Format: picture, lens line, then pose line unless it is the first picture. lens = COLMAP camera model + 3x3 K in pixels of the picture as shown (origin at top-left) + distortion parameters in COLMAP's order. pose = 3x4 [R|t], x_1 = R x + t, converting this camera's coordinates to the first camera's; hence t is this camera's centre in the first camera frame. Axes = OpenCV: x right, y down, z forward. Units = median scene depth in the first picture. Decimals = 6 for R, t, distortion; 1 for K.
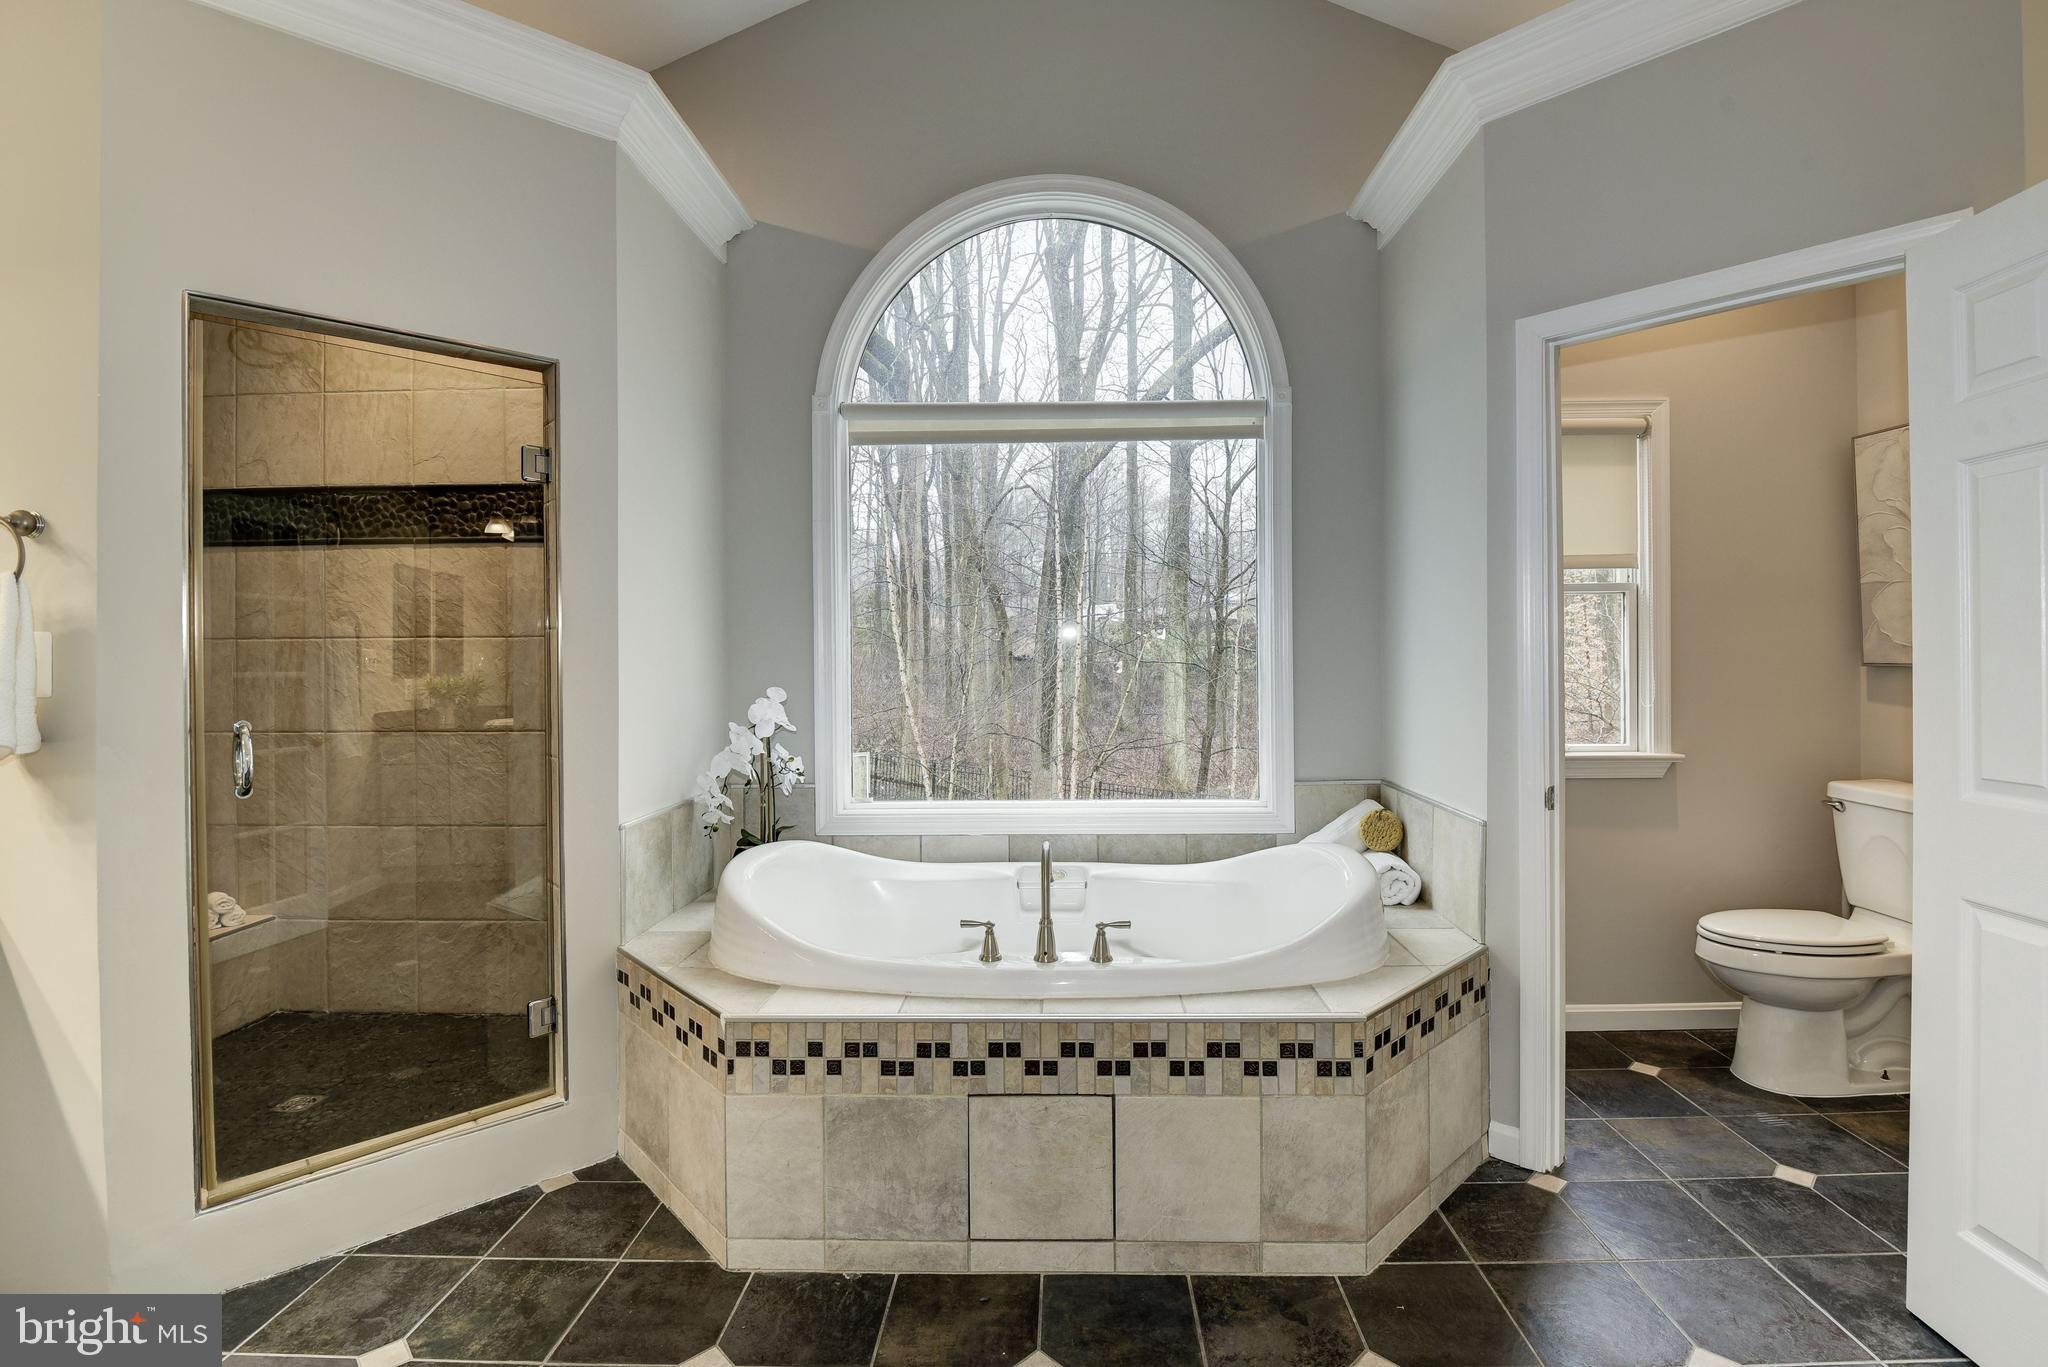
lens RADIAL K [[942.2, 0, 1045.5], [0, 942.2, 651.0], [0, 0, 1]] dist [-0.004160, -0.012291]
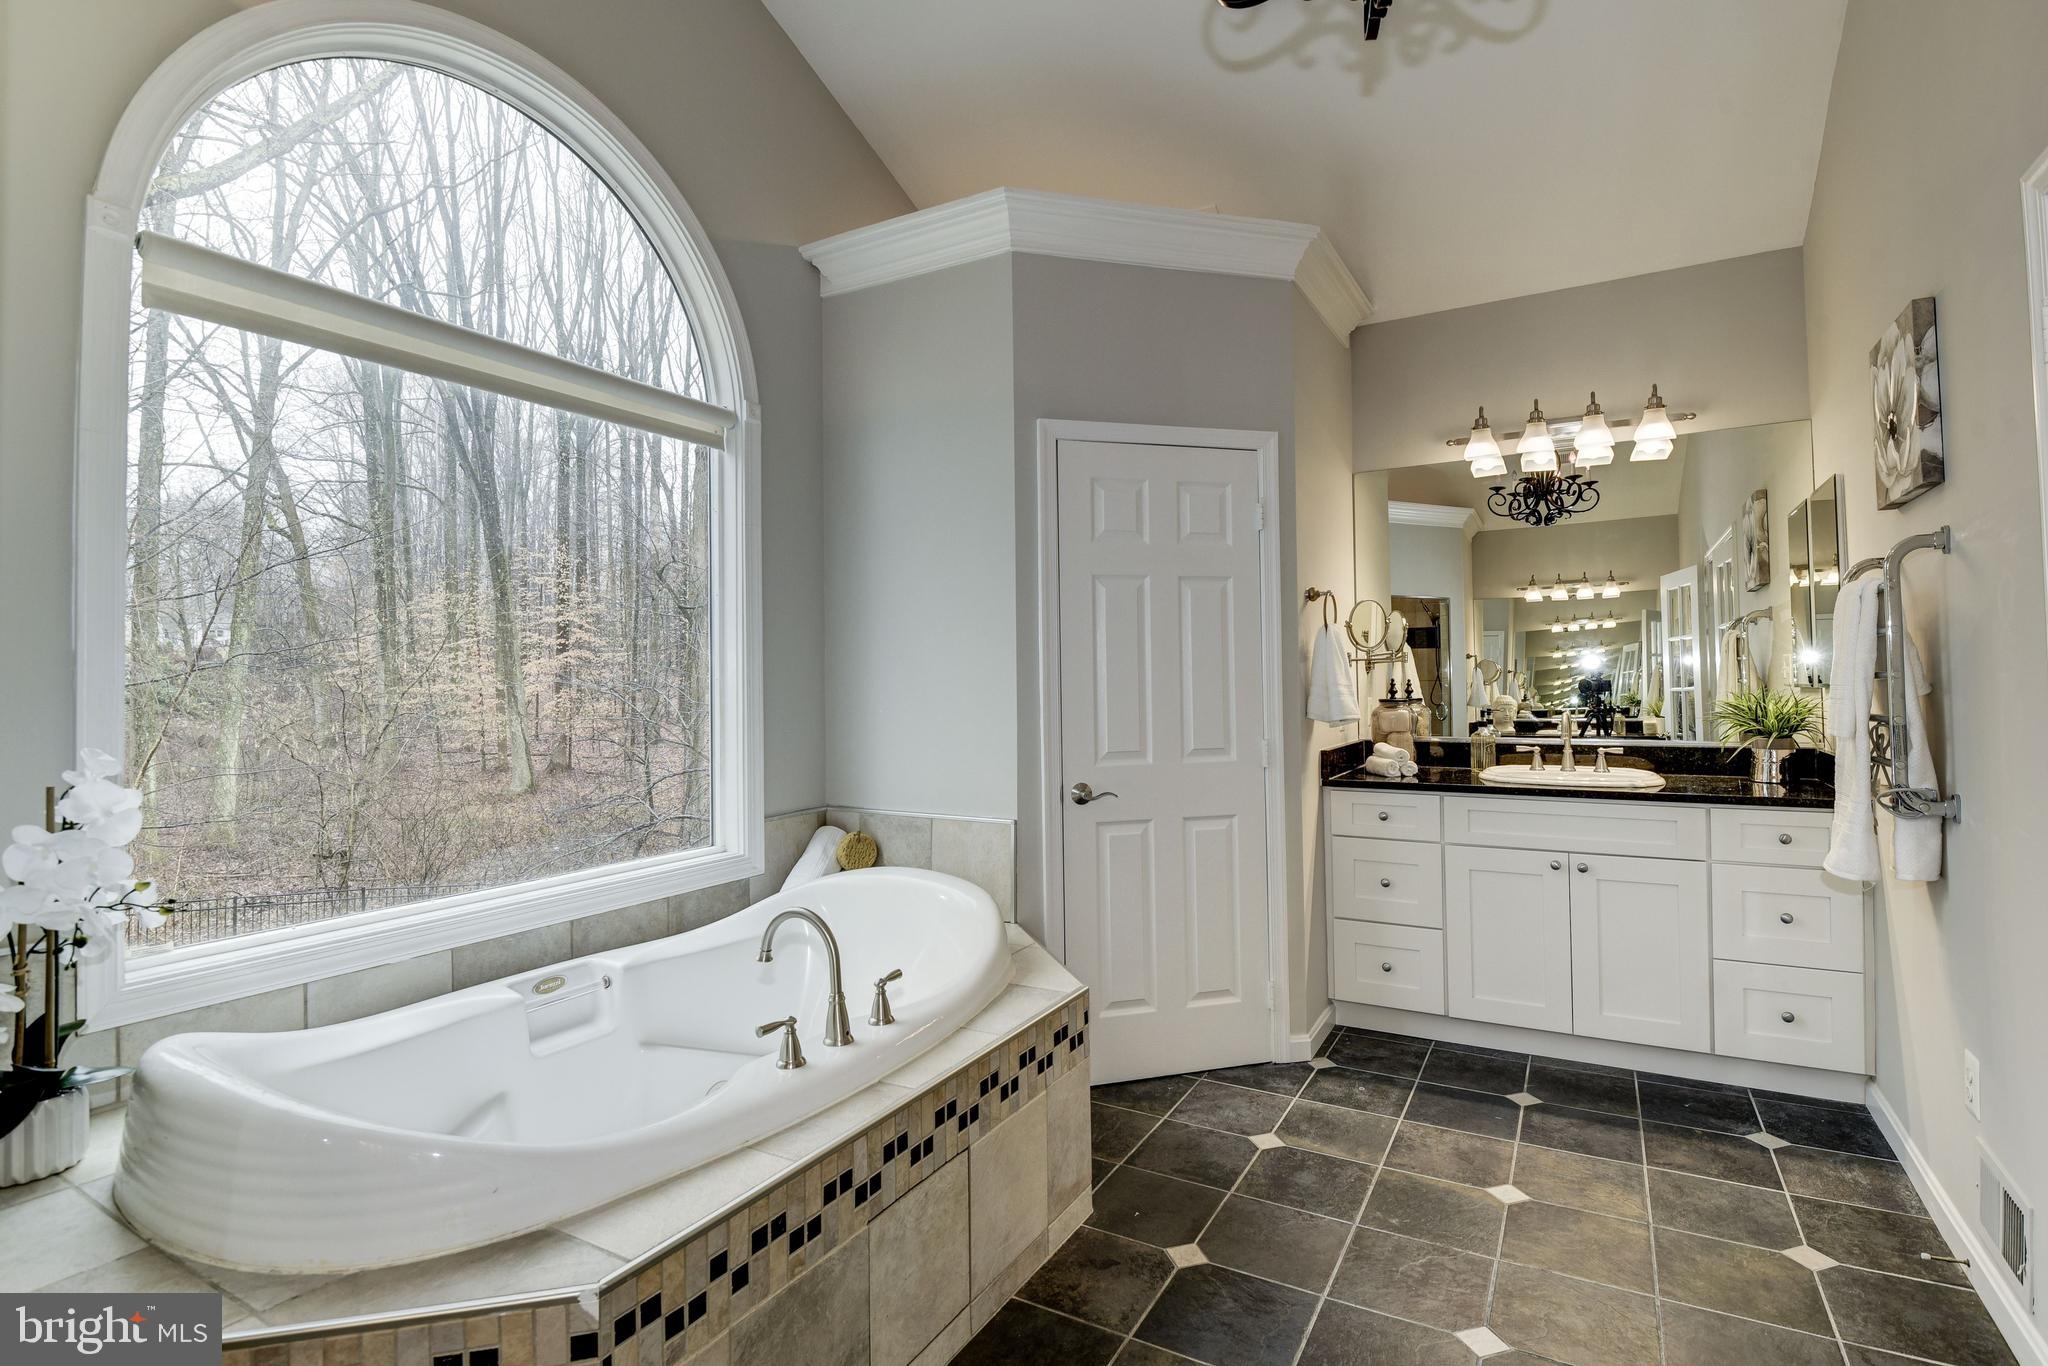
lens RADIAL K [[971.7, 0, 1059.0], [0, 971.7, 651.6], [0, 0, 1]] dist [-0.008149, -0.006893]
pose [[0.462438, 0.026986, 0.886241, -0.756851], [0.006131, 0.999415, -0.033631, 0.008211], [-0.886630, 0.020986, 0.462003, 0.455443]]
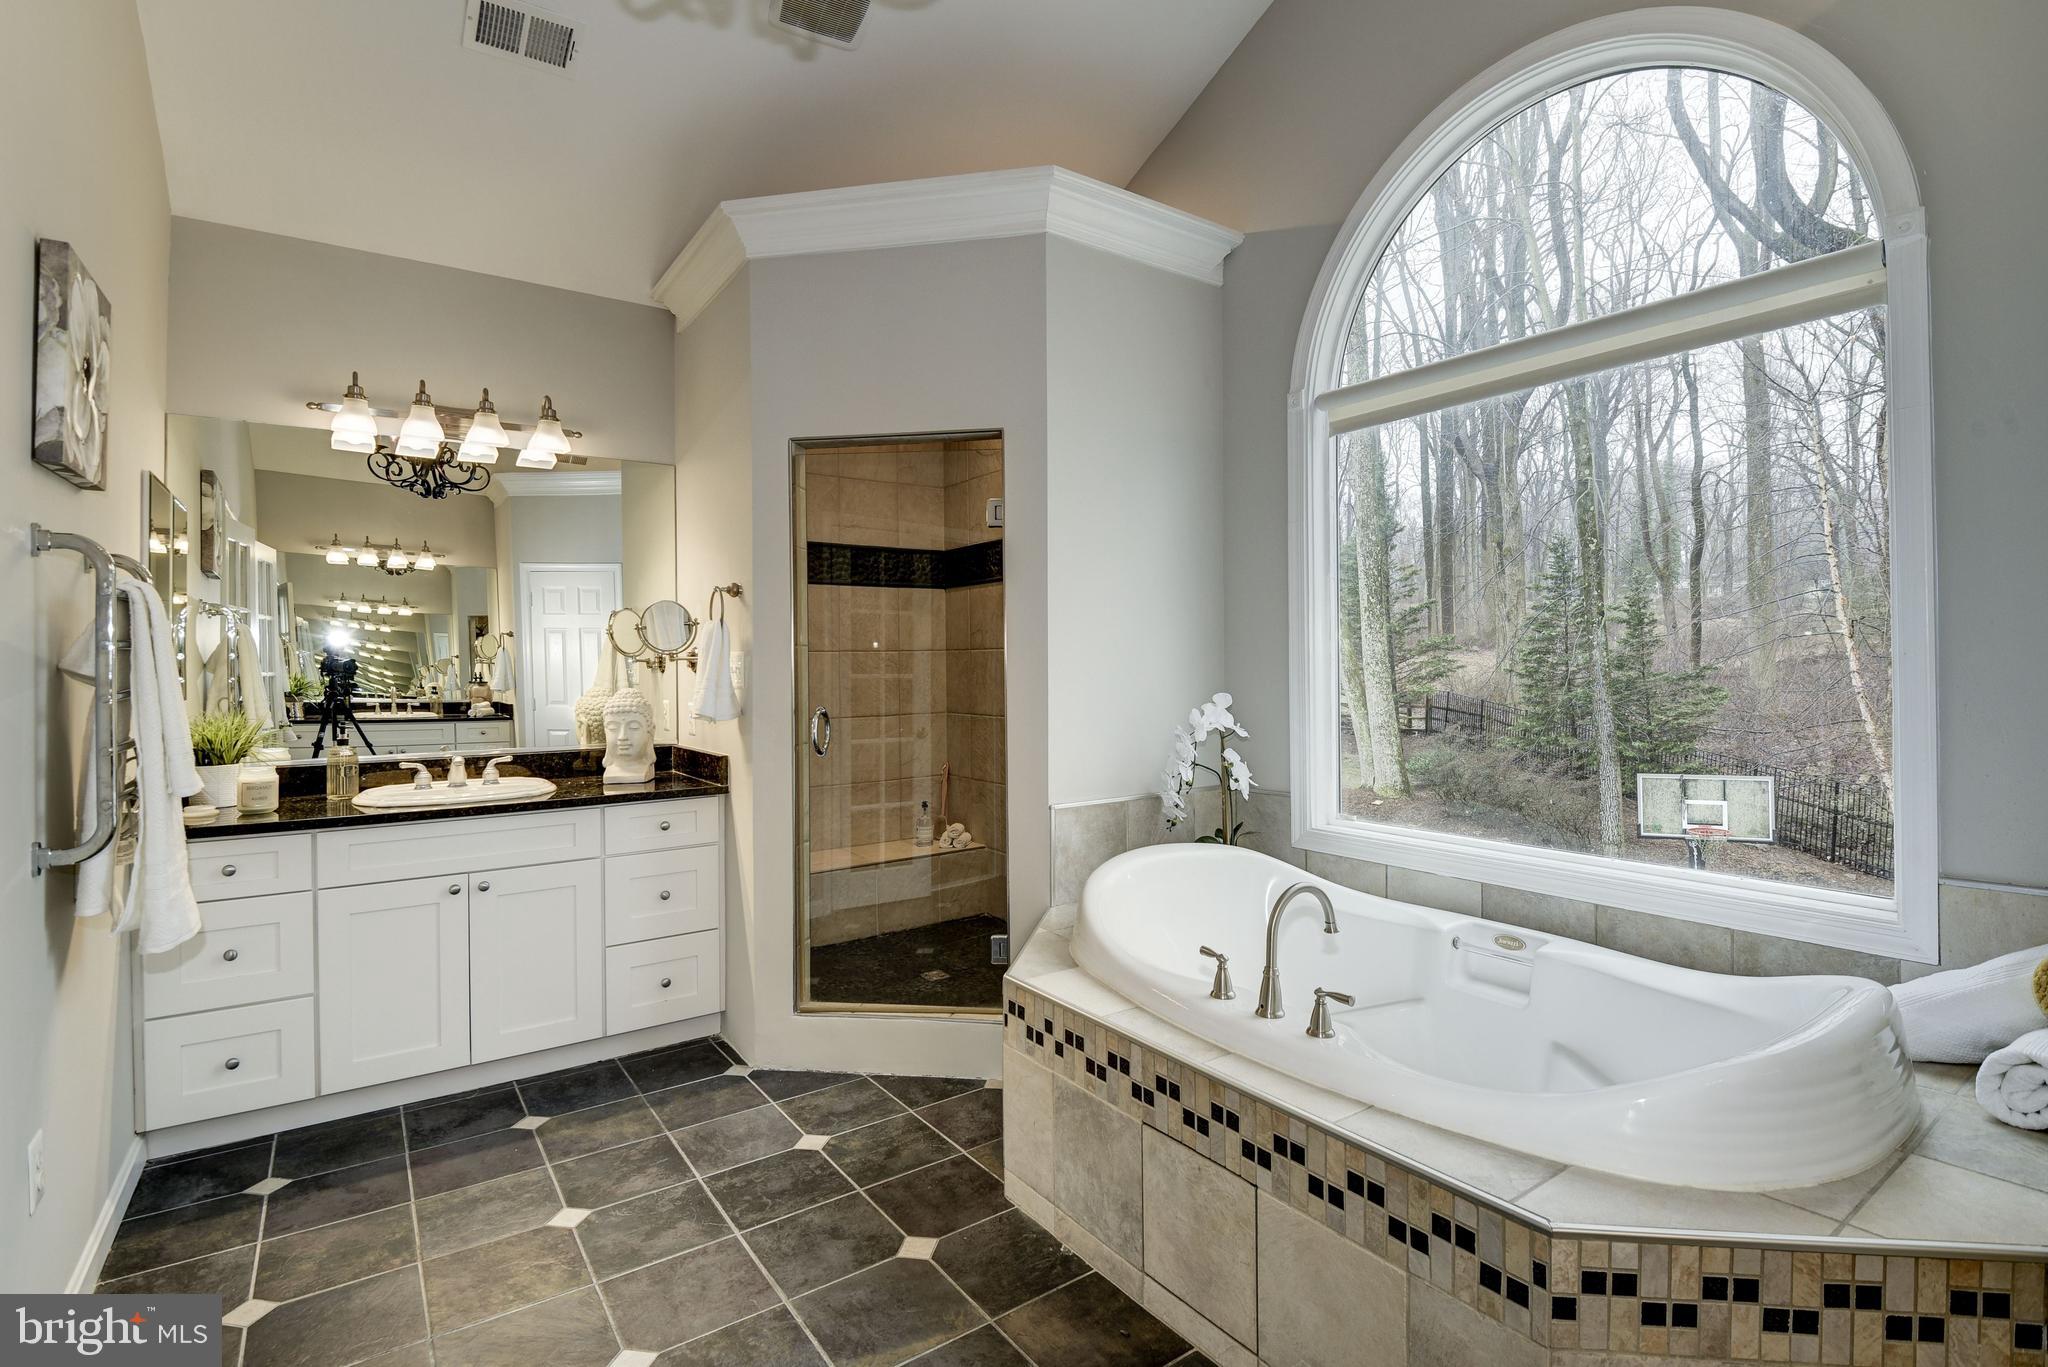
lens RADIAL K [[971.7, 0, 1042.1], [0, 971.7, 645.6], [0, 0, 1]] dist [-0.008149, -0.006893]
pose [[0.602761, -0.009446, -0.797866, 0.654468], [0.009364, 0.999945, -0.004765, -0.014564], [0.797867, -0.004599, 0.602816, 0.316533]]
